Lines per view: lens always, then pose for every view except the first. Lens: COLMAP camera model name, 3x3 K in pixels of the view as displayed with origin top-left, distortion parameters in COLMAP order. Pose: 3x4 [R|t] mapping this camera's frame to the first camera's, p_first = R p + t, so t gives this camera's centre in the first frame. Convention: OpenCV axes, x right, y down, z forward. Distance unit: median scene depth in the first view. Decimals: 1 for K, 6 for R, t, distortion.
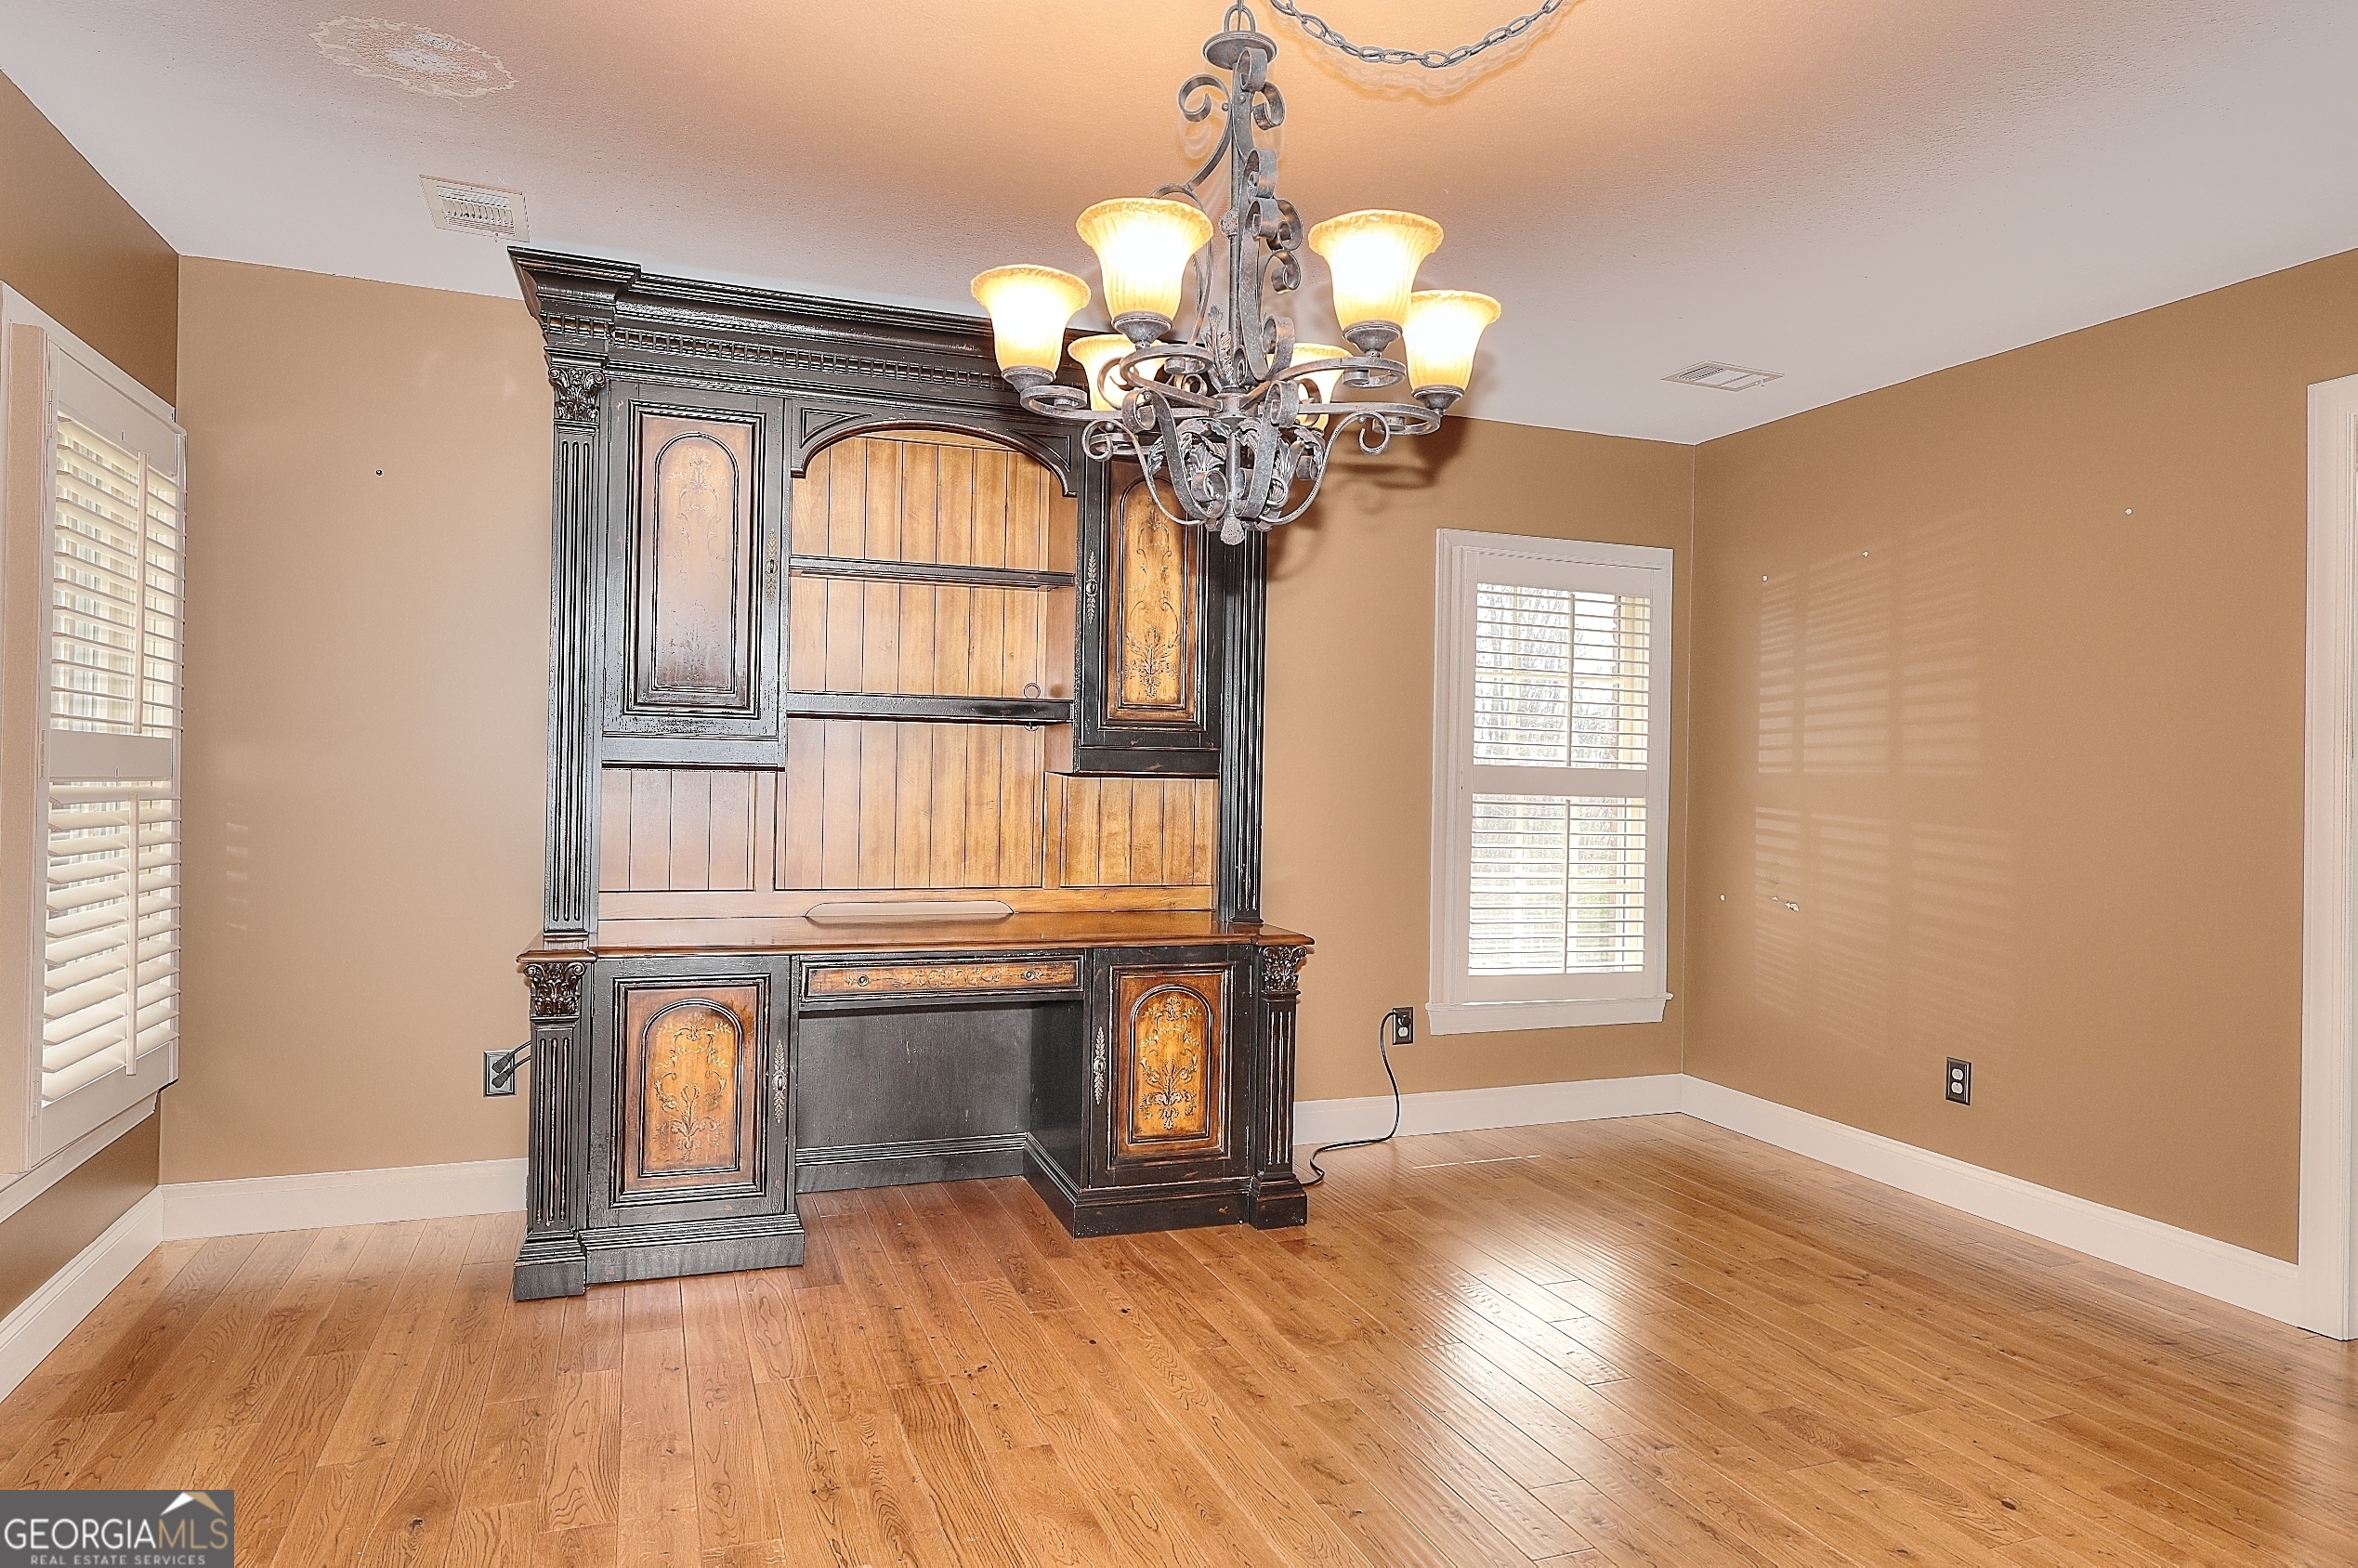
lens RADIAL K [[1415.0, 0, 1177.2], [0, 1415.0, 768.6], [0, 0, 1]] dist [0.001811, 0.003189]
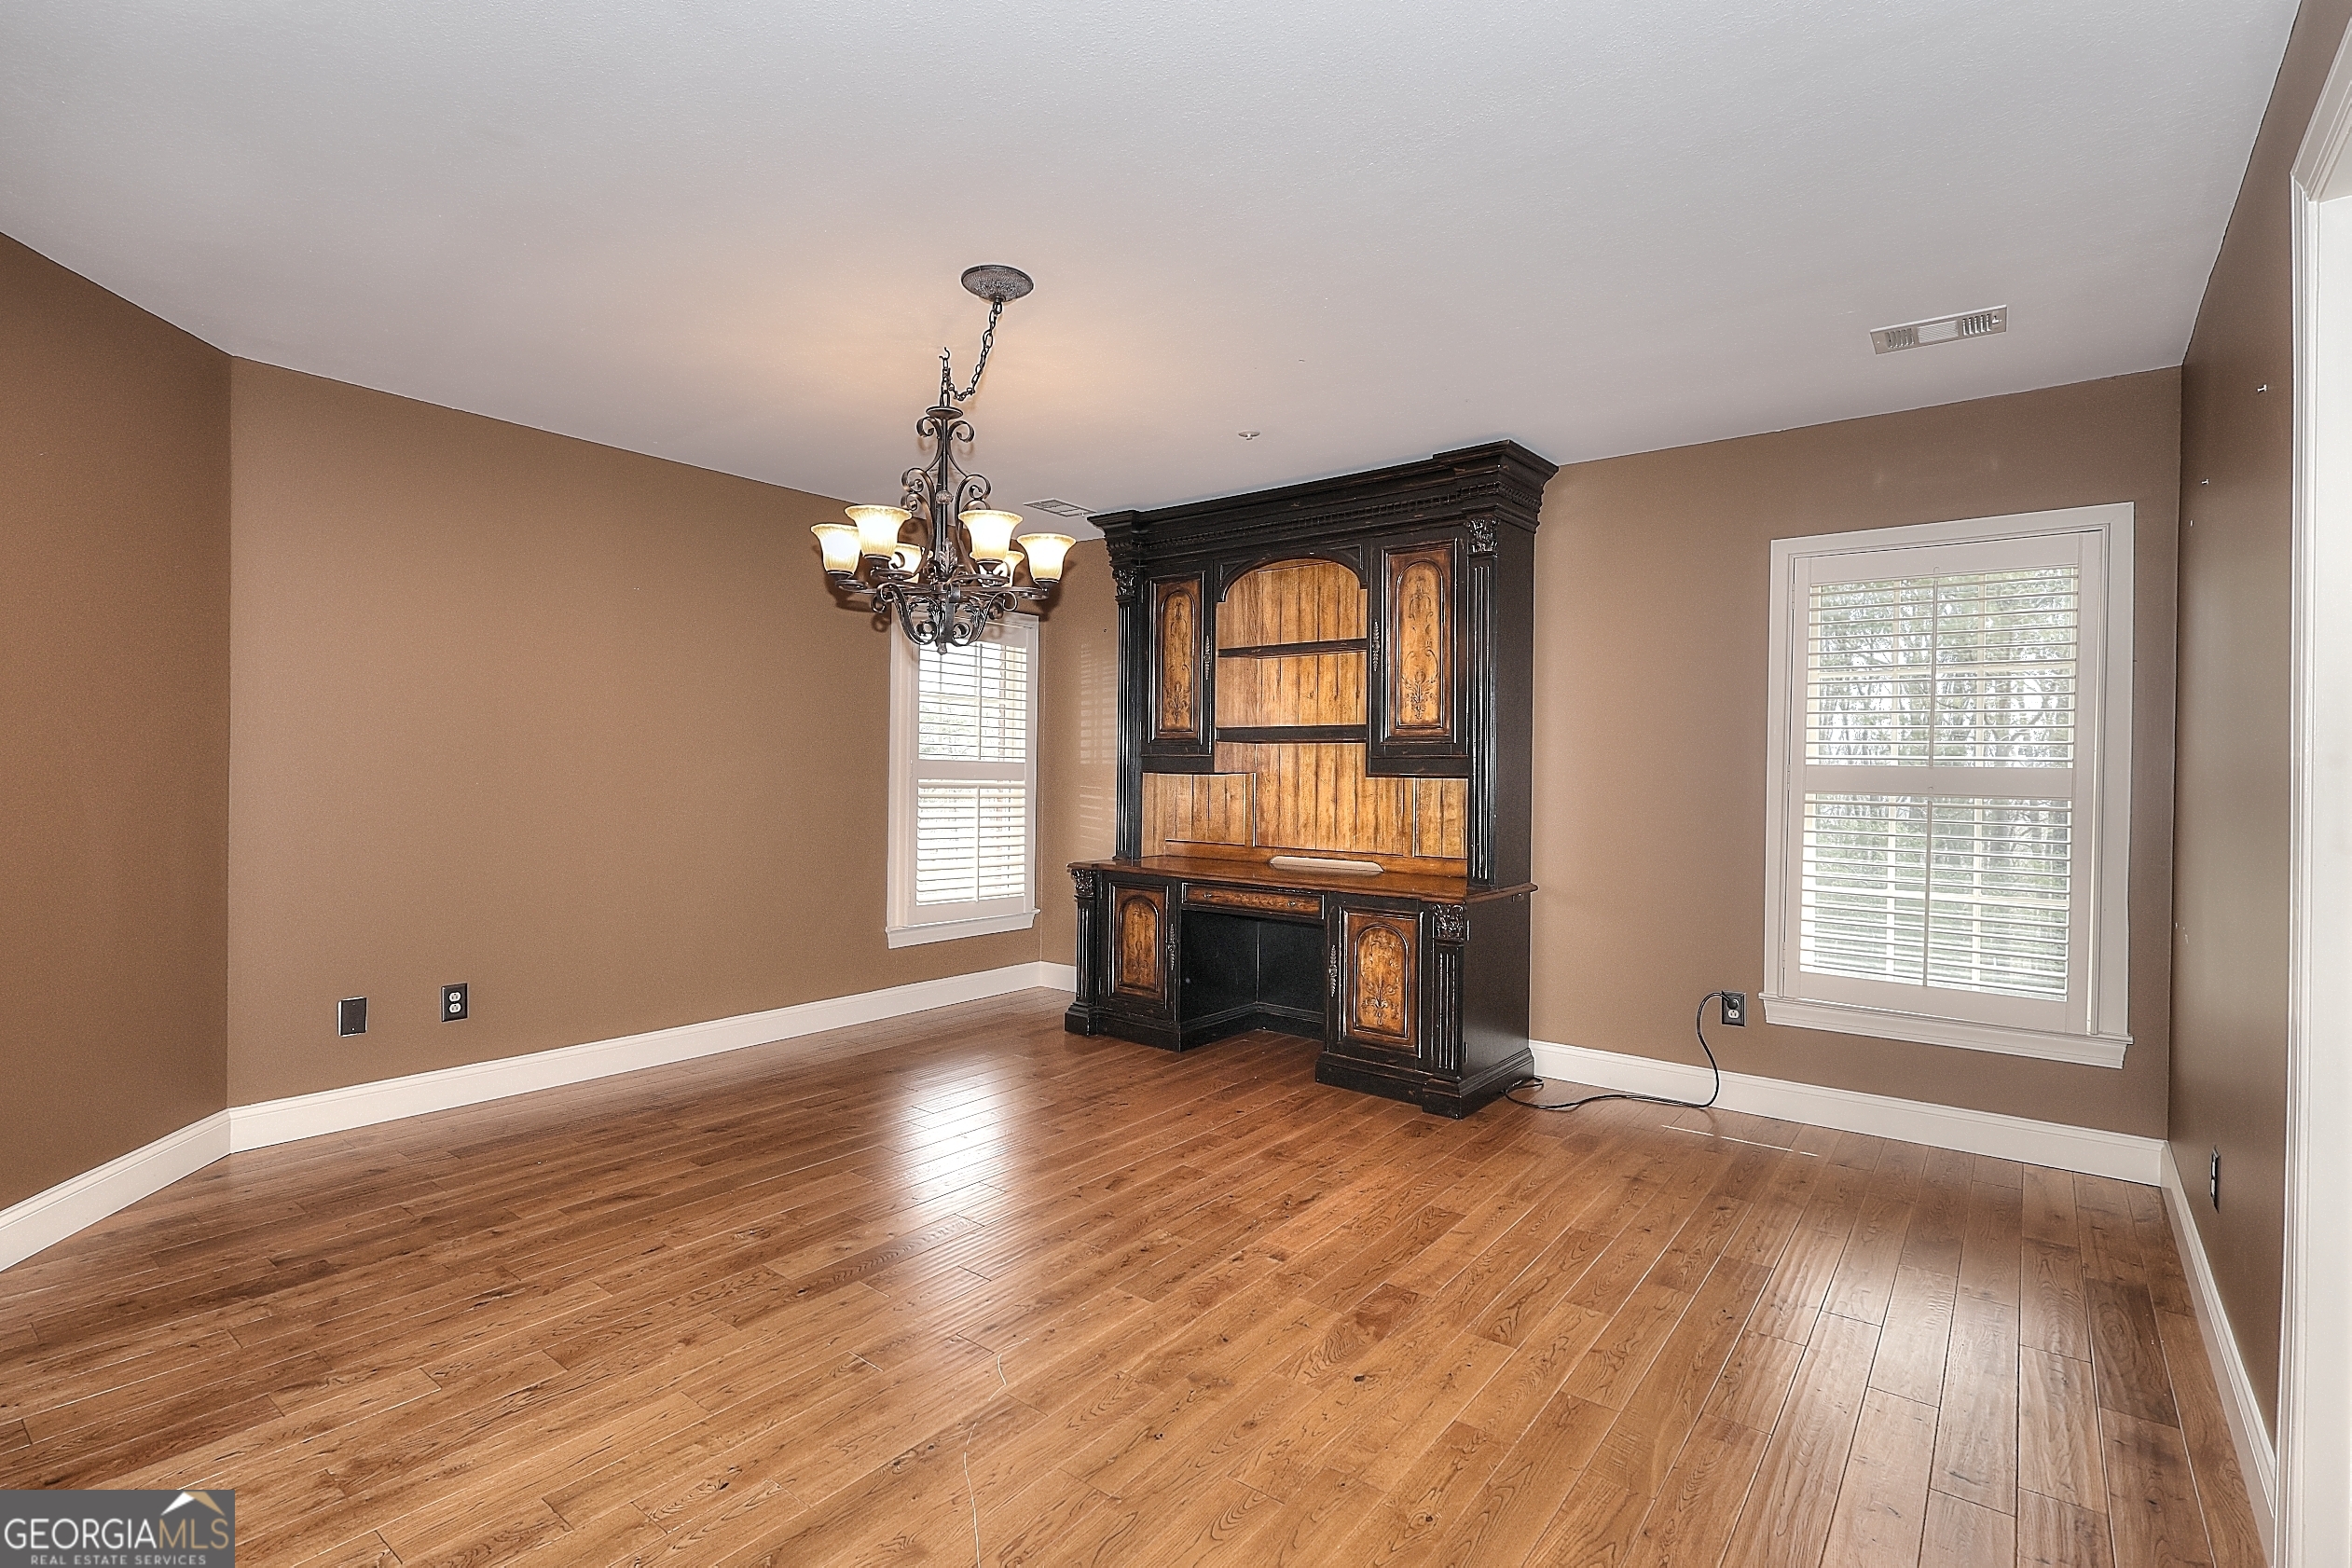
lens RADIAL K [[1092.9, 0, 1174.9], [0, 1092.9, 788.2], [0, 0, 1]] dist [0.004236, 0.000189]
pose [[0.525132, -0.001190, -0.851020, 0.781227], [-0.003295, 0.999989, -0.003432, 0.021667], [0.851015, 0.004606, 0.525122, 0.240834]]
